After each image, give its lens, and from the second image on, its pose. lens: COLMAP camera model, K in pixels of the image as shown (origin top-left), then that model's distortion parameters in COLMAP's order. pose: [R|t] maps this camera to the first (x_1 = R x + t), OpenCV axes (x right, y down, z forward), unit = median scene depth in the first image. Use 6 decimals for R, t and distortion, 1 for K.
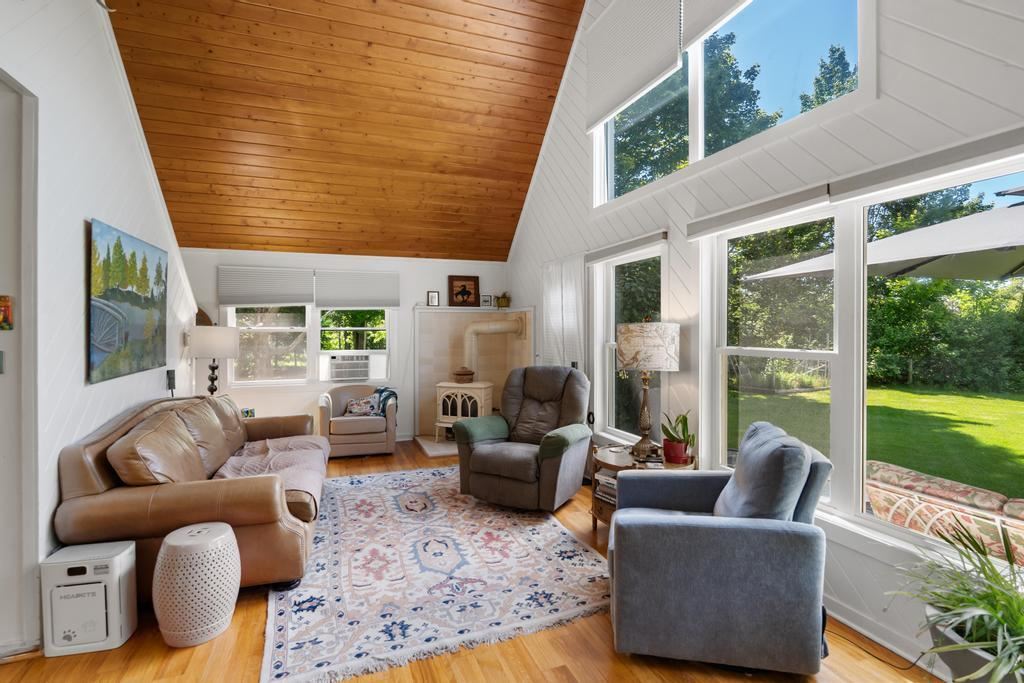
lens RADIAL K [[495.1, 0, 511.7], [0, 495.1, 324.9], [0, 0, 1]] dist [-0.002006, -0.000381]
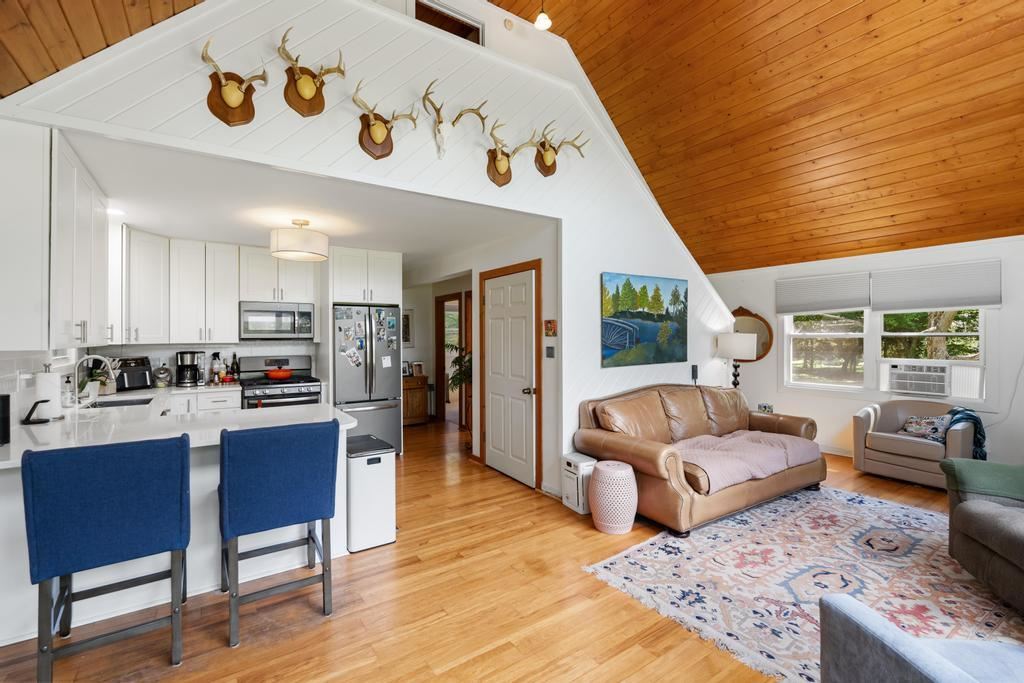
lens RADIAL K [[451.4, 0, 509.4], [0, 451.4, 331.7], [0, 0, 1]] dist [-0.012073, 0.003527]
pose [[0.235210, -0.009223, -0.971901, 0.415159], [0.011782, 0.999909, -0.006638, 0.000206], [0.971873, -0.009890, 0.235297, 0.210228]]
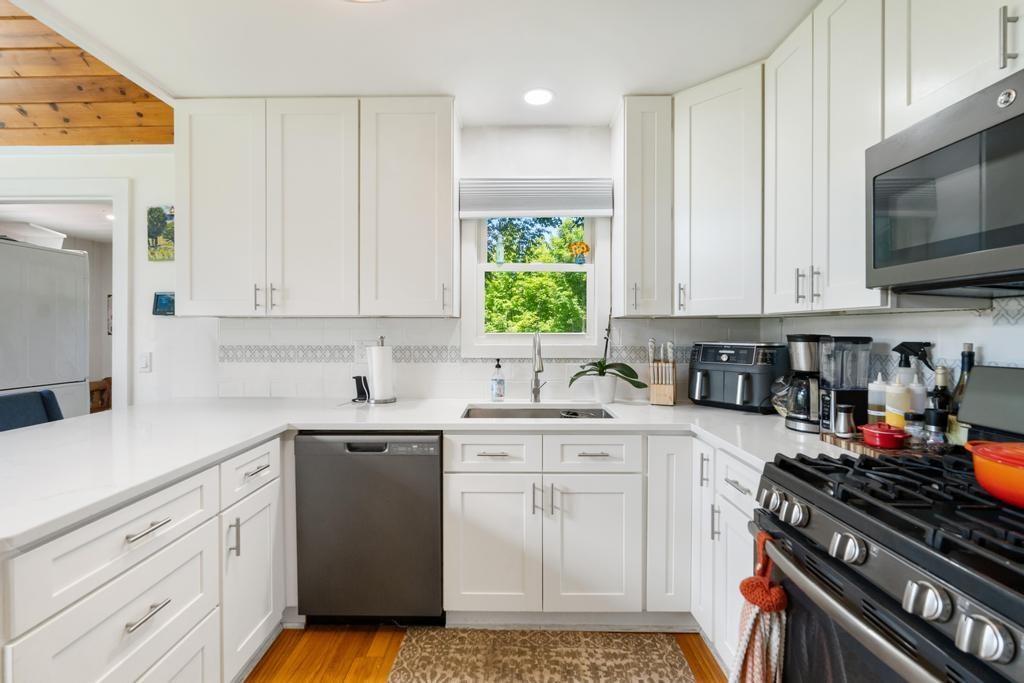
lens RADIAL K [[451.4, 0, 508.1], [0, 451.4, 324.5], [0, 0, 1]] dist [-0.012073, 0.003527]
pose [[-0.929109, 0.006733, 0.369743, -0.869323], [-0.000917, 0.999789, -0.020509, 0.035200], [-0.369804, -0.019394, -0.928908, 0.167345]]
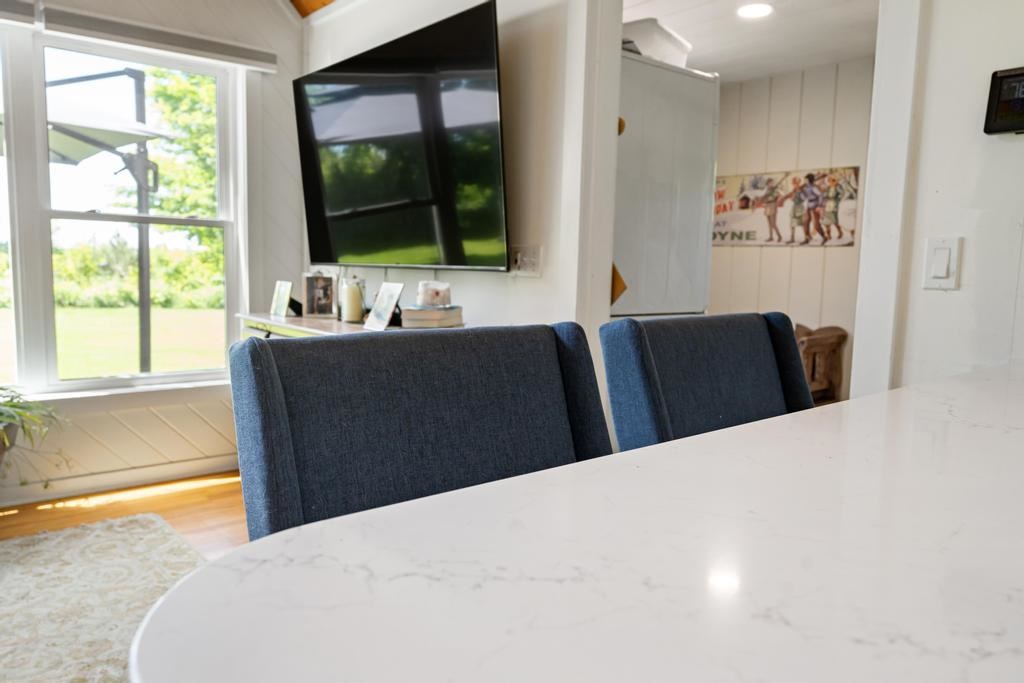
lens RADIAL K [[738.6, 0, 502.8], [0, 738.6, 336.7], [0, 0, 1]] dist [-0.002692, 0.003607]
pose [[-0.332948, -0.094393, 0.938209, -0.444807], [-0.029447, 0.995532, 0.089711, 0.088722], [-0.942485, 0.002242, -0.334240, 0.129320]]
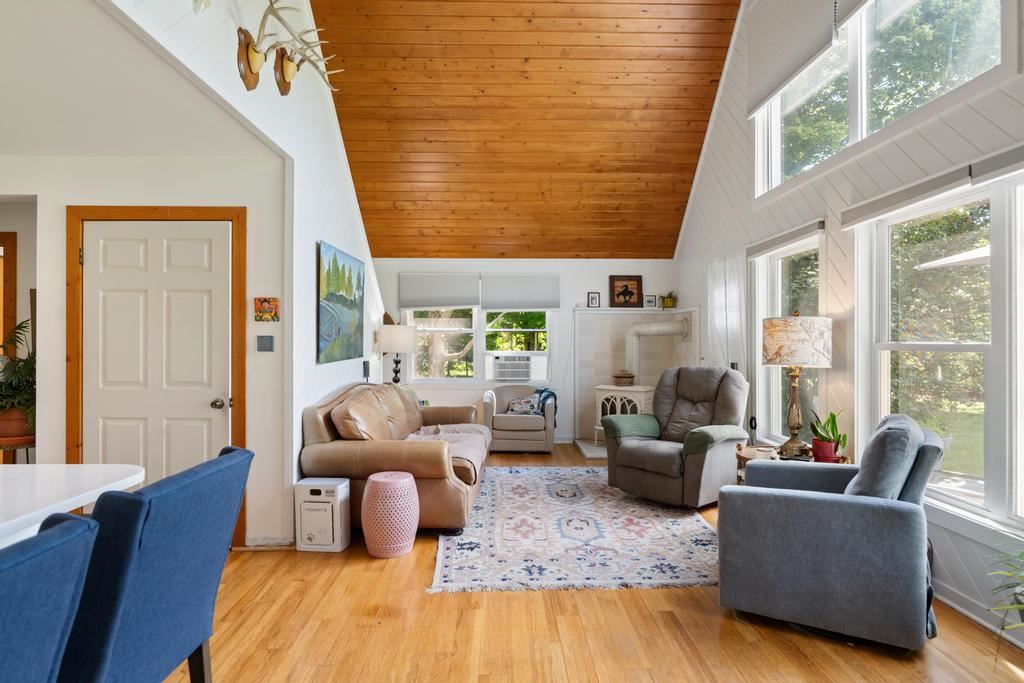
lens RADIAL K [[577.1, 0, 514.9], [0, 577.1, 330.5], [0, 0, 1]] dist [-0.002298, 0.000367]
pose [[0.945882, -0.000986, -0.324508, 0.106977], [-0.001201, 0.999978, -0.006538, 0.026184], [0.324507, 0.006574, 0.945860, -0.209755]]
